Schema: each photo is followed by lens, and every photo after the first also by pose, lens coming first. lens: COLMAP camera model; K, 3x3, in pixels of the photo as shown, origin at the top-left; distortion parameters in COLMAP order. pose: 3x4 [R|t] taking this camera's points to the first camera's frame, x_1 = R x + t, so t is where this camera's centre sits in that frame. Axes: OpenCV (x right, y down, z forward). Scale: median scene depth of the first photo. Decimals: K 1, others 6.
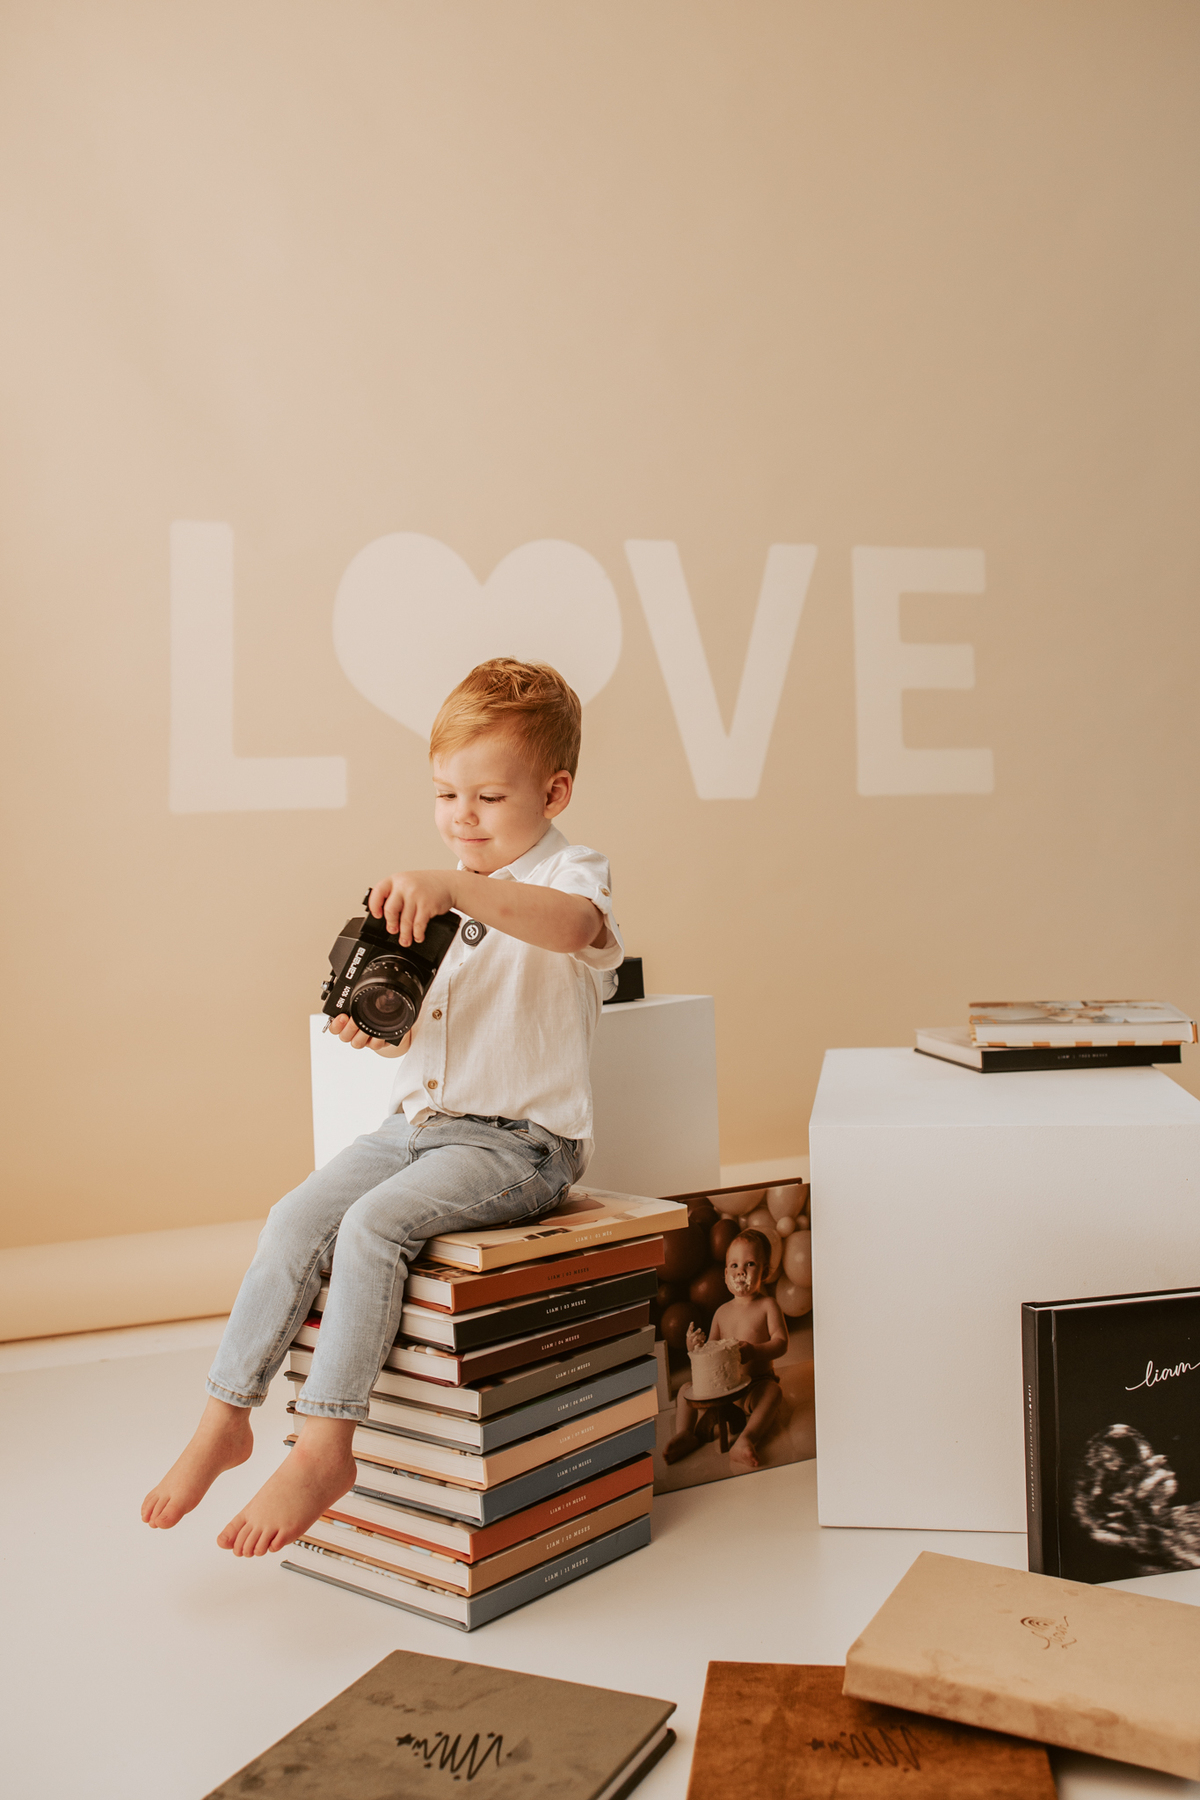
lens RADIAL K [[1824.5, 0, 604.7], [0, 1824.5, 899.4], [0, 0, 1]] dist [0.012635, -0.001007]
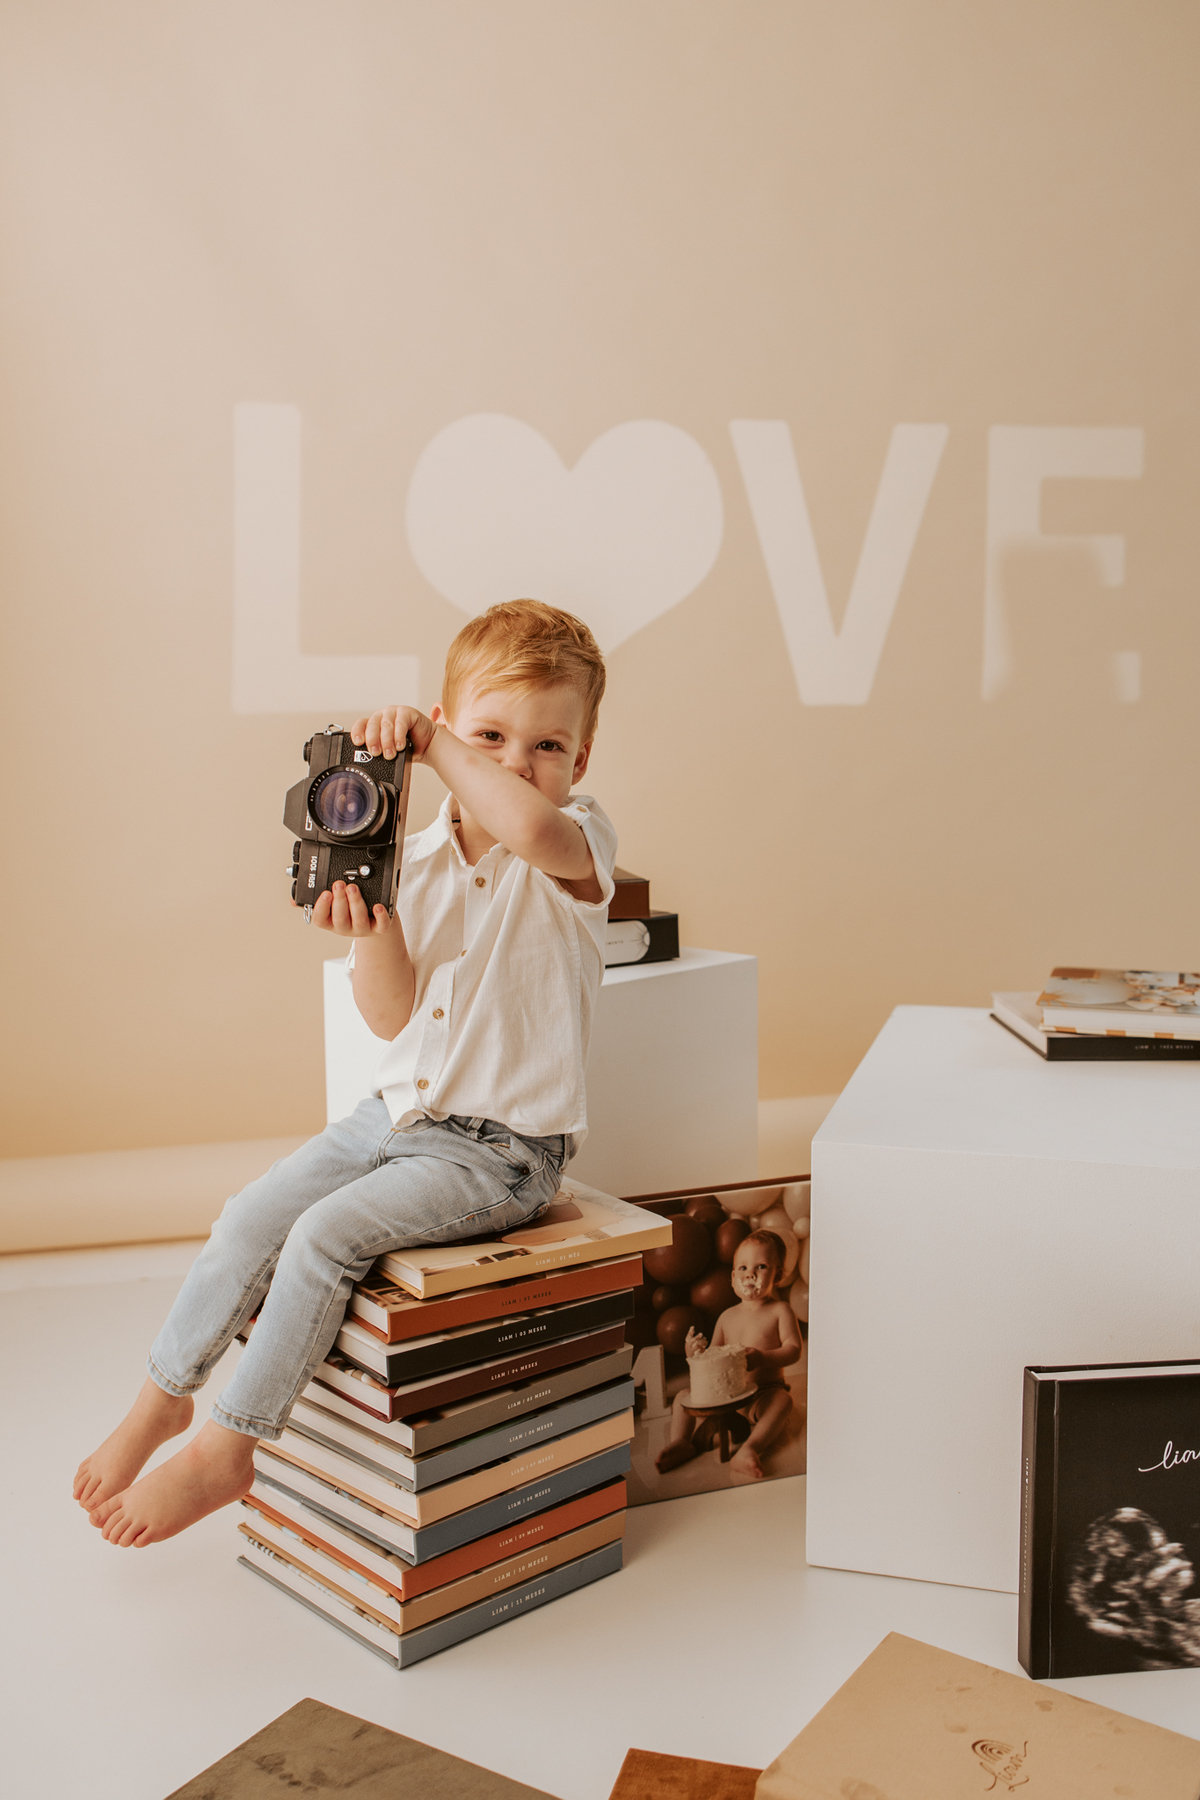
lens RADIAL K [[1817.1, 0, 593.7], [0, 1817.1, 903.2], [0, 0, 1]] dist [0.019749, 0.004111]
pose [[0.991220, 0.042414, -0.125234, 0.120174], [-0.028835, 0.993698, 0.108321, -0.093491], [0.129039, -0.103759, 0.986196, 0.117878]]
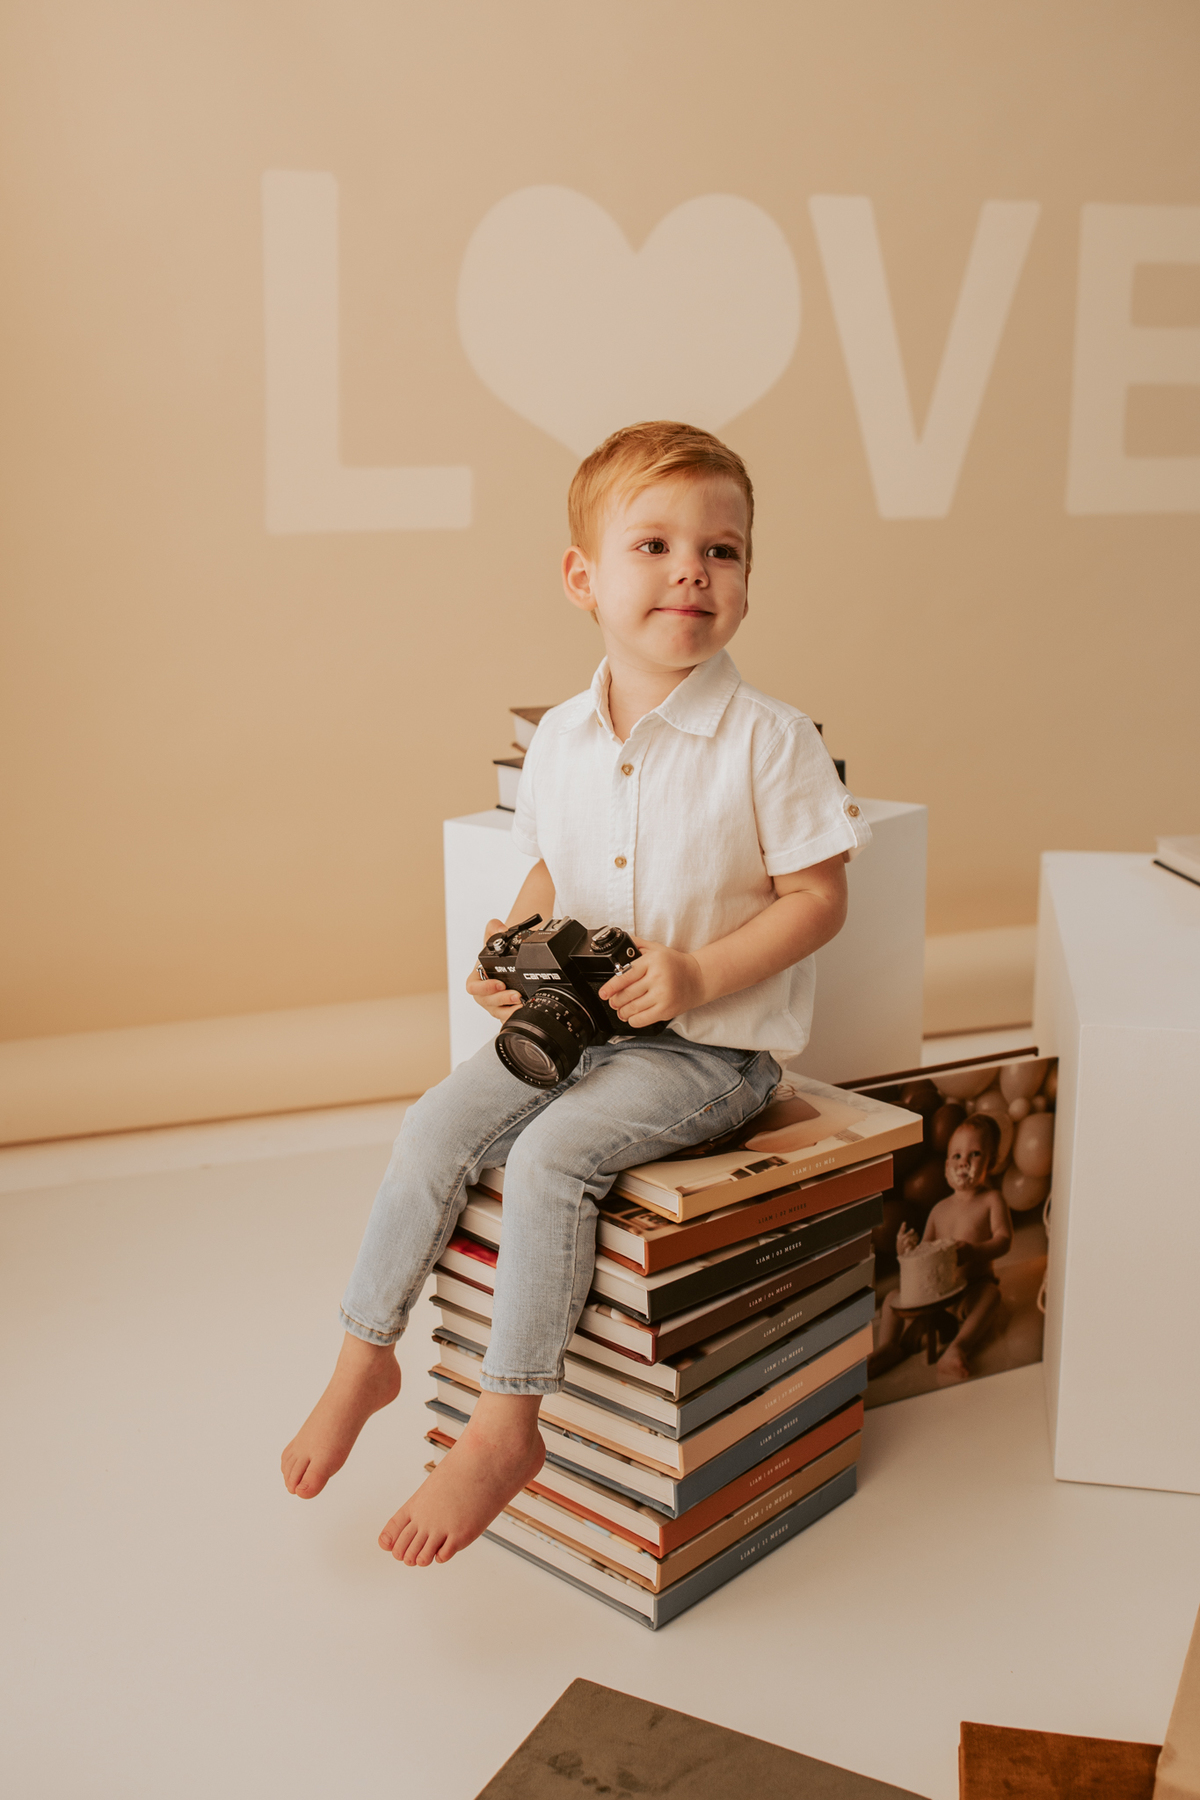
lens RADIAL K [[1813.2, 0, 589.7], [0, 1813.2, 896.3], [0, 0, 1]] dist [0.034547, -0.022346]
pose [[0.998602, 0.030316, -0.043302, -0.074543], [-0.020906, 0.978909, 0.203223, -0.094225], [0.048550, -0.202033, 0.978175, 0.235787]]
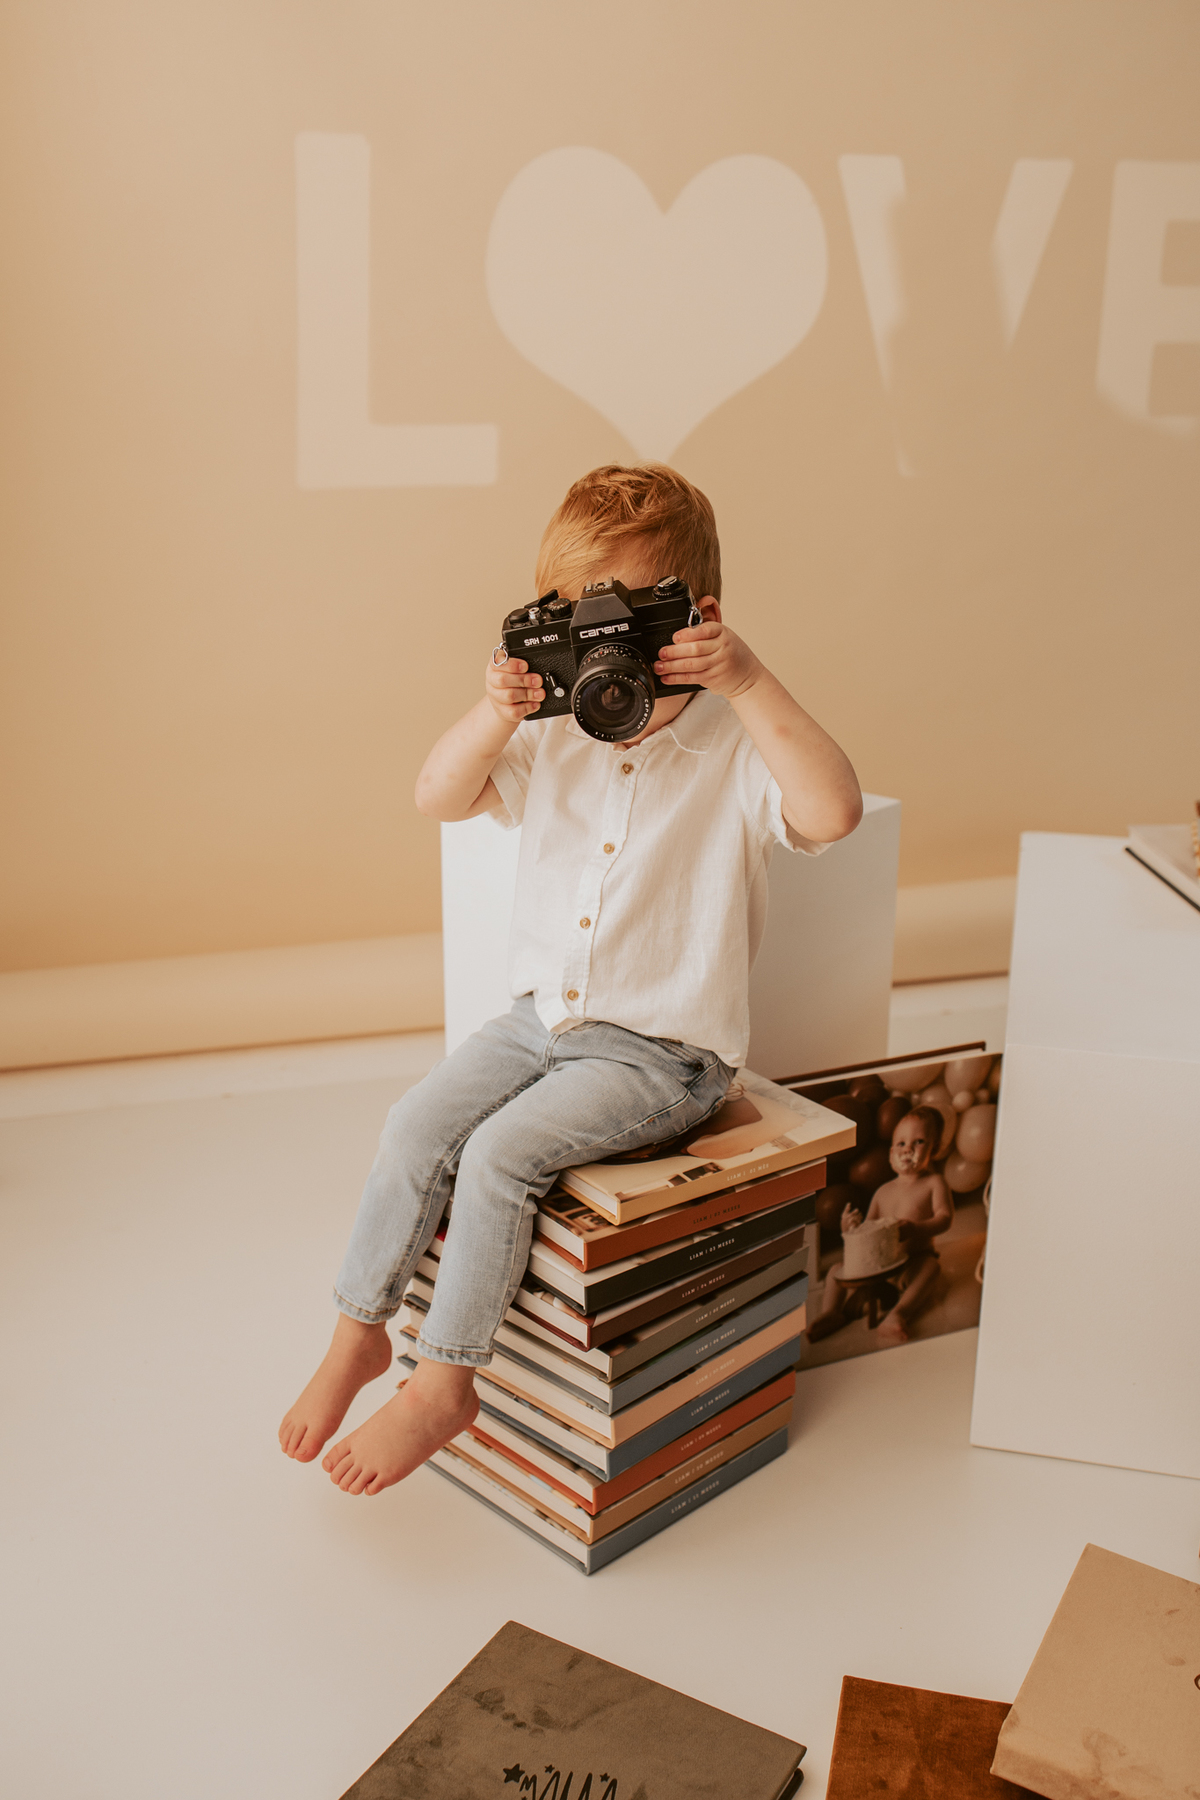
lens RADIAL K [[1825.9, 0, 613.0], [0, 1825.9, 892.4], [0, 0, 1]] dist [0.011922, -0.002115]
pose [[0.995453, 0.067433, -0.067270, -0.020813], [-0.045429, 0.956869, 0.286945, -0.195909], [0.083718, -0.282585, 0.955582, 0.191963]]
